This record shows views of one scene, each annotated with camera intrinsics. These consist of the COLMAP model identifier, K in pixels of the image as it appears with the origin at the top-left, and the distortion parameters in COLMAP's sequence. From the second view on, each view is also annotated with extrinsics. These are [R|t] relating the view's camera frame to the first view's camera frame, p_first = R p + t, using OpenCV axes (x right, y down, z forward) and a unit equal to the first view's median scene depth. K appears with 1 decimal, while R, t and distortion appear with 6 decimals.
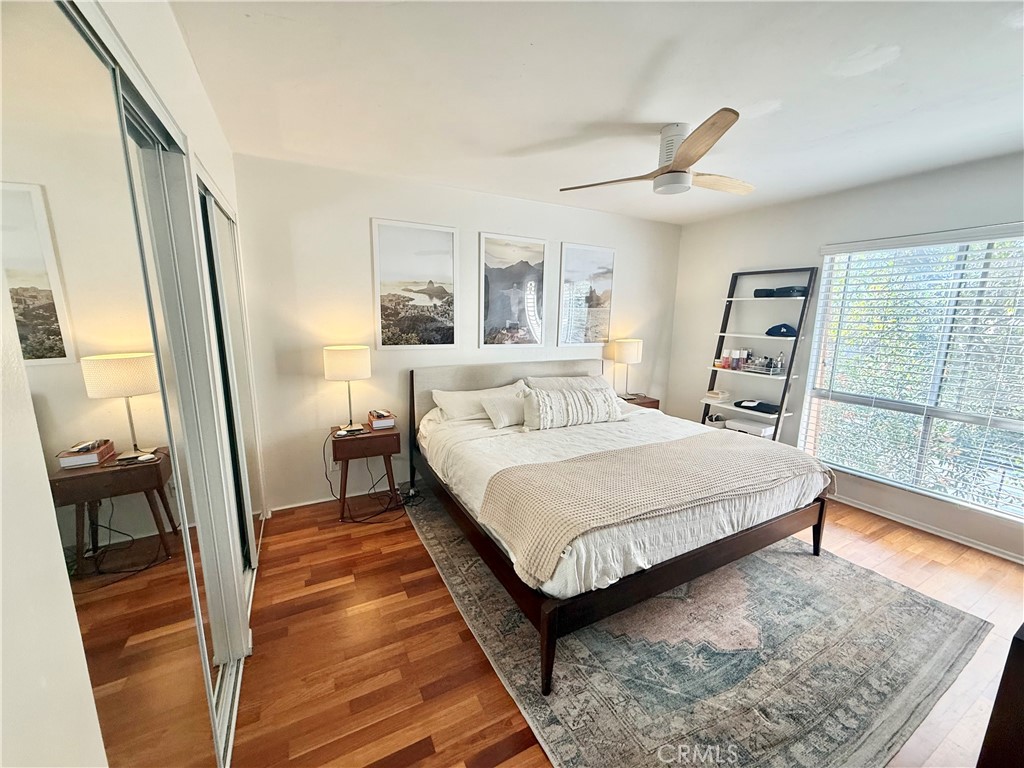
lens RADIAL K [[405.4, 0, 512.0], [0, 405.4, 384.0], [0, 0, 1]] dist [-0.003167, -0.000684]
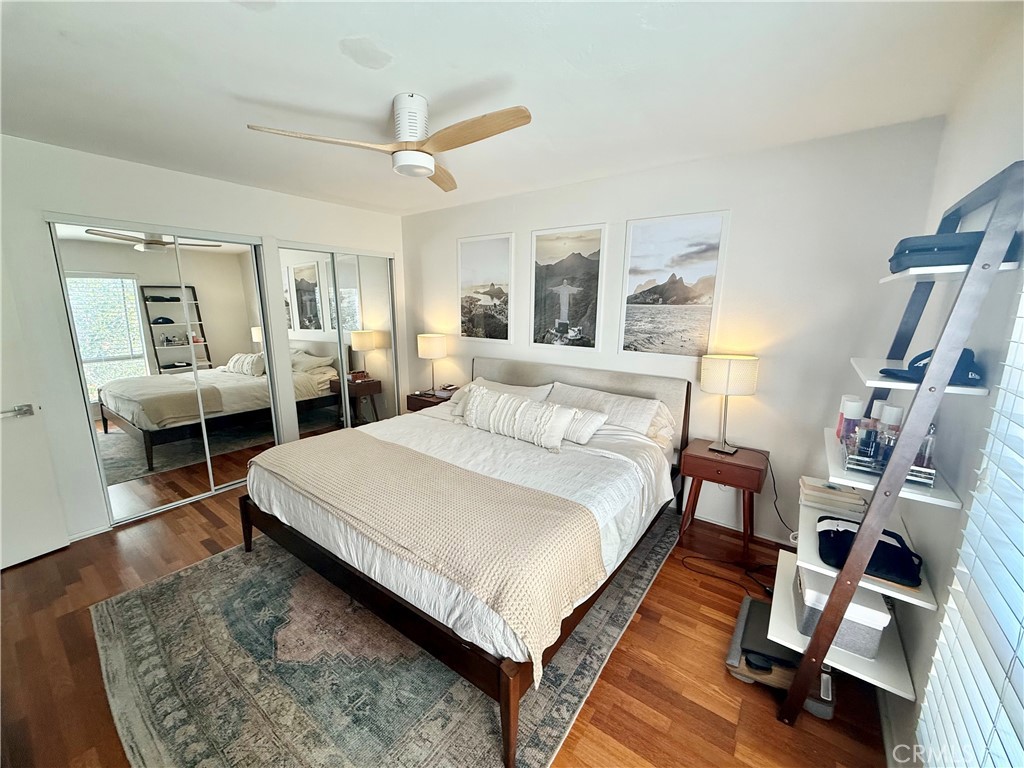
lens RADIAL K [[405.4, 0, 512.0], [0, 405.4, 384.0], [0, 0, 1]] dist [-0.003167, -0.000684]
pose [[0.432390, 0.161706, -0.887068, 0.887949], [-0.156864, 0.982276, 0.102600, -0.099881], [0.887937, 0.094785, 0.450092, 0.554238]]
